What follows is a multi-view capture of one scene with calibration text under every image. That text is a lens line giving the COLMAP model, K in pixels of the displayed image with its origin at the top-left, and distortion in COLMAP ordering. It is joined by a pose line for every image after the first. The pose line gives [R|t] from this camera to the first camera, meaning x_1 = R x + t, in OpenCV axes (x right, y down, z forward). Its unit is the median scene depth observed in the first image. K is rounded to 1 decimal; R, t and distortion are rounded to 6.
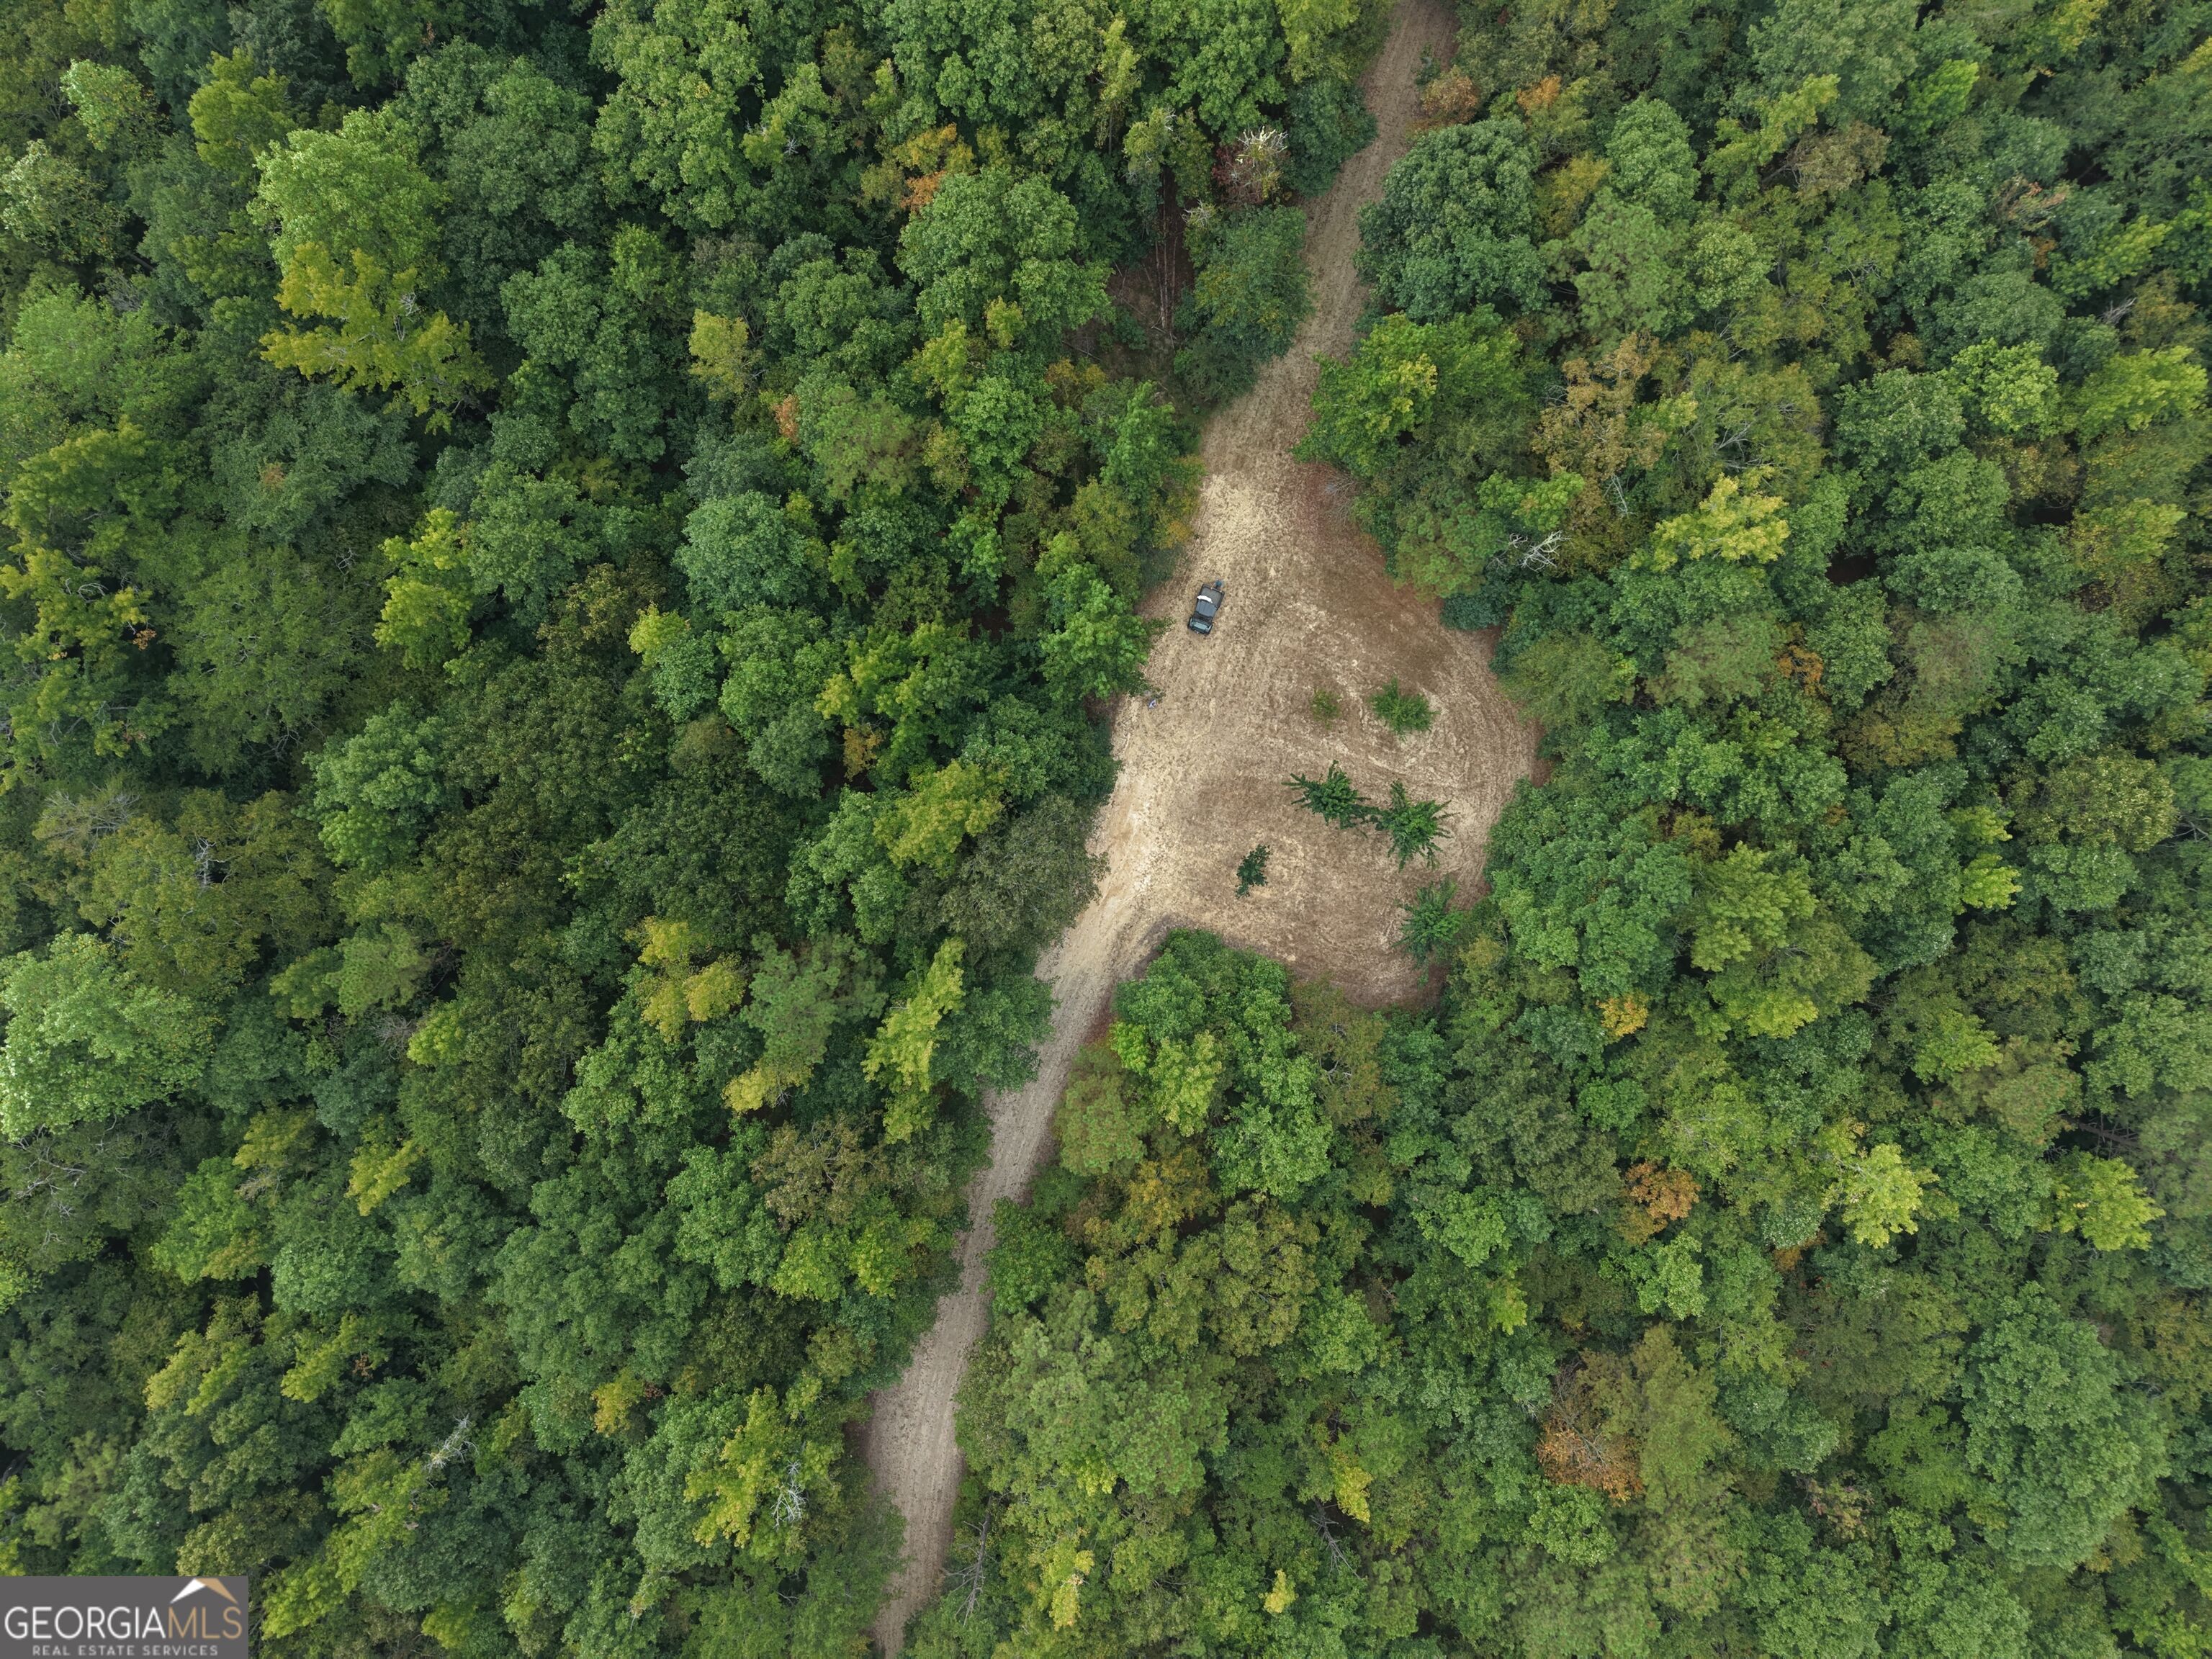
lens RADIAL K [[1440.9, 0, 1104.8], [0, 1440.9, 847.8], [0, 0, 1]] dist [0.027388, -0.032665]
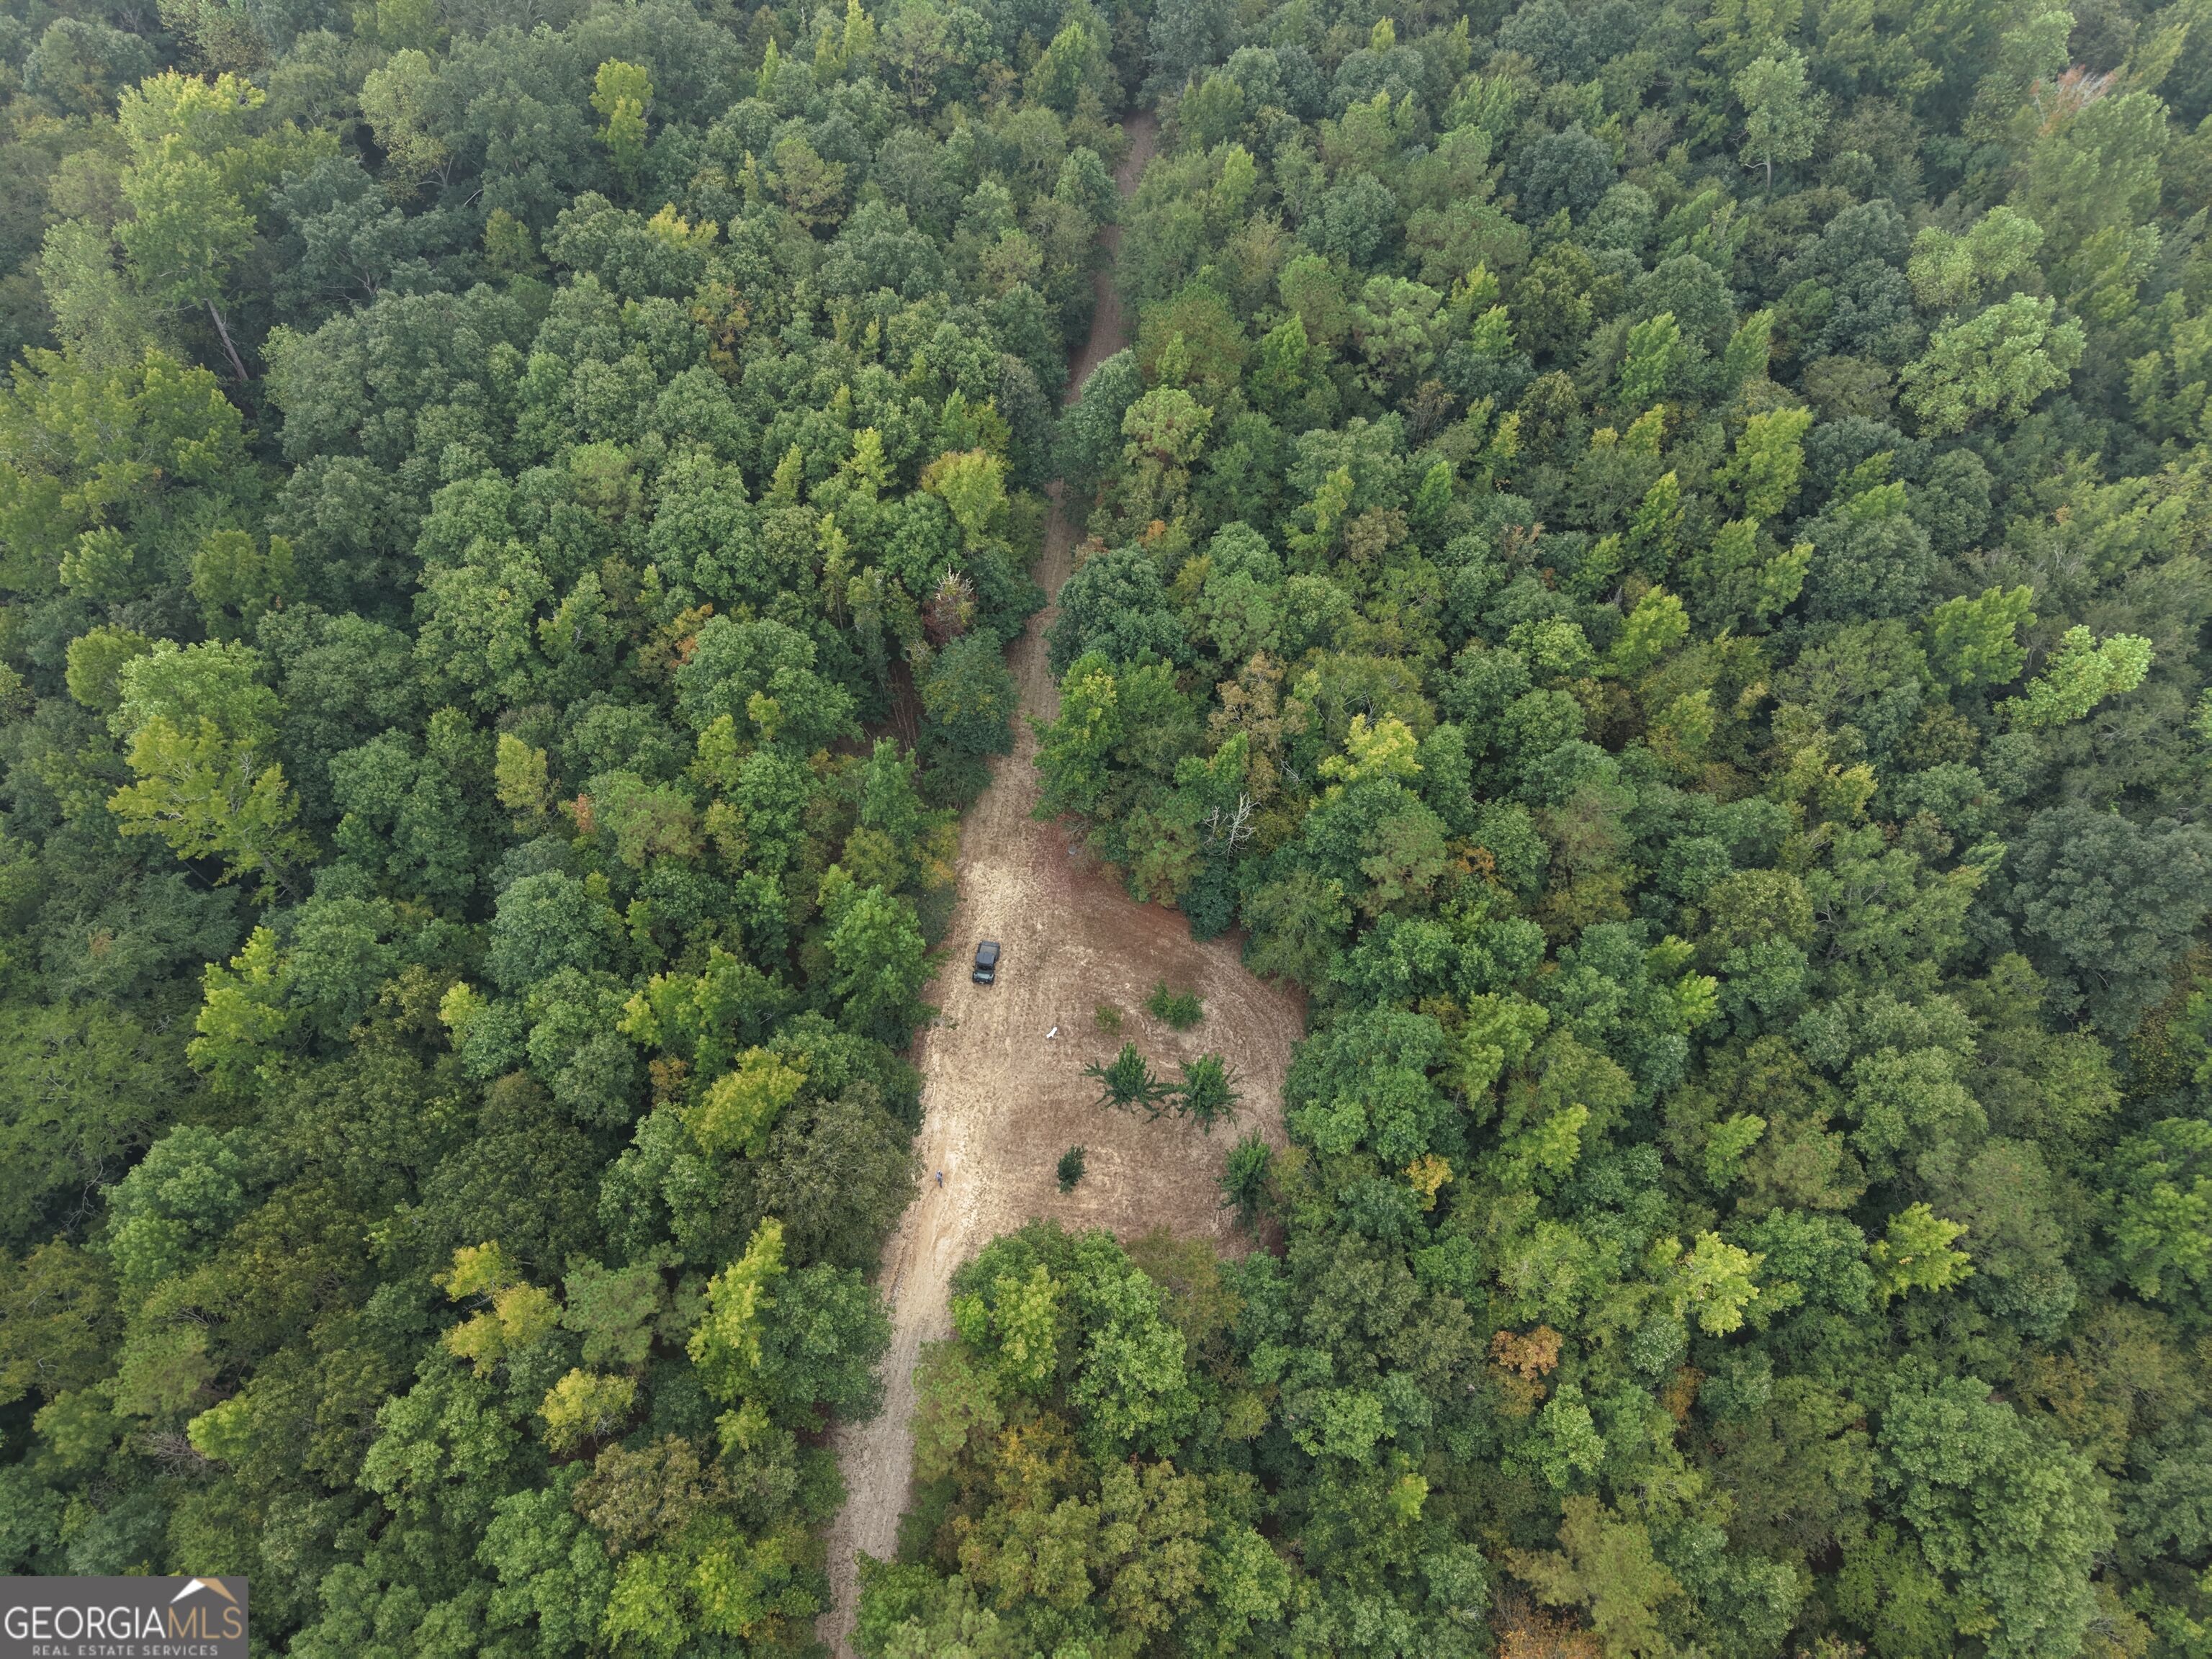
lens RADIAL K [[1440.9, 0, 1104.8], [0, 1440.9, 847.8], [0, 0, 1]] dist [0.027388, -0.032665]
pose [[0.976348, -0.162287, 0.142852, 0.018446], [0.211505, 0.853934, -0.475460, 0.364749], [-0.044825, 0.494428, 0.868062, -0.013928]]
